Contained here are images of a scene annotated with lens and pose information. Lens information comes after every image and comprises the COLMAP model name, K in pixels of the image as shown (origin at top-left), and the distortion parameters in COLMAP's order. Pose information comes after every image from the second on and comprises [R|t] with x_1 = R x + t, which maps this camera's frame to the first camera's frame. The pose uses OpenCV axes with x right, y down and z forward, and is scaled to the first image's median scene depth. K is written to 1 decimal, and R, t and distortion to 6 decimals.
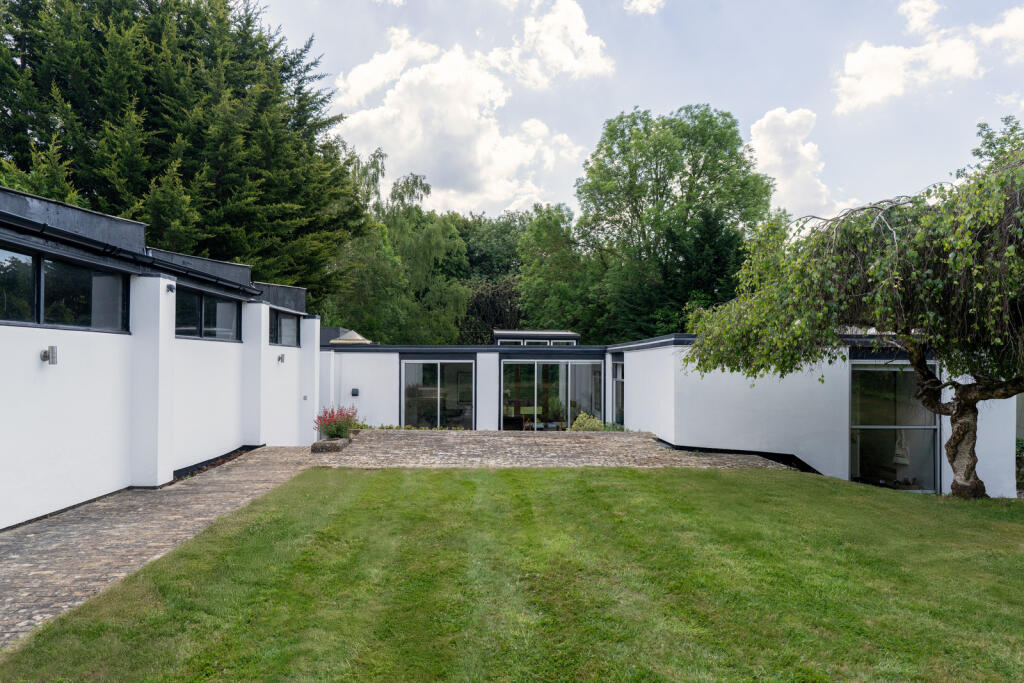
lens RADIAL K [[621.2, 0, 512.0], [0, 621.2, 341.5], [0, 0, 1]] dist [-0.049880, 0.047734]
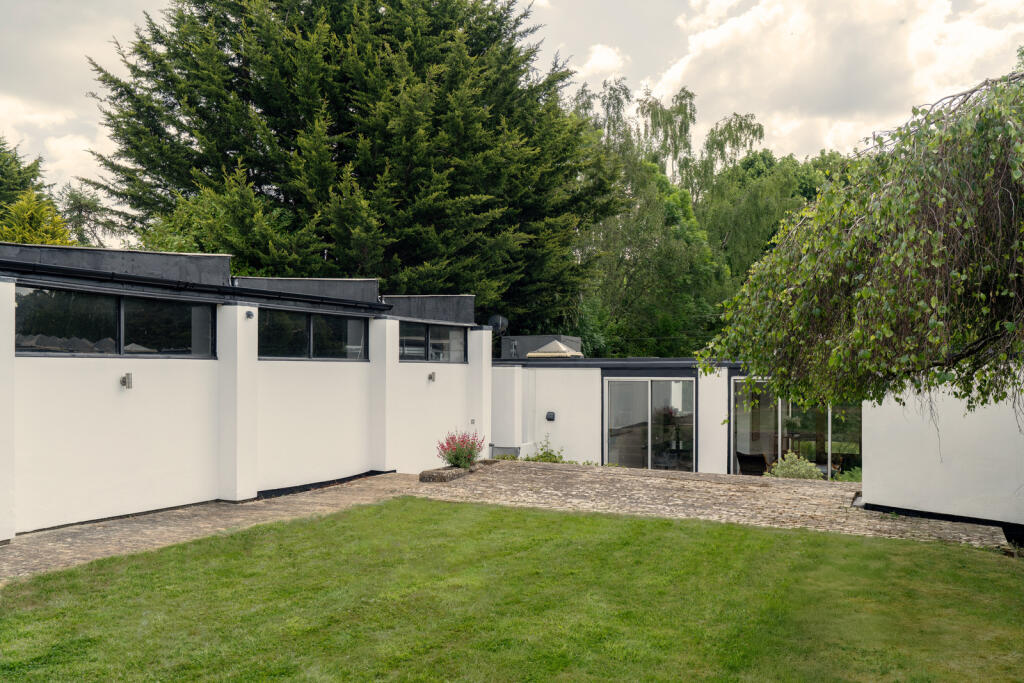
lens RADIAL K [[887.3, 0, 512.0], [0, 887.3, 341.5], [0, 0, 1]] dist [-0.006392, -0.006860]
pose [[0.871997, -0.017843, -0.489186, 0.289502], [0.017493, 0.999833, -0.005287, -0.012343], [0.489198, -0.003947, 0.872164, -0.054749]]
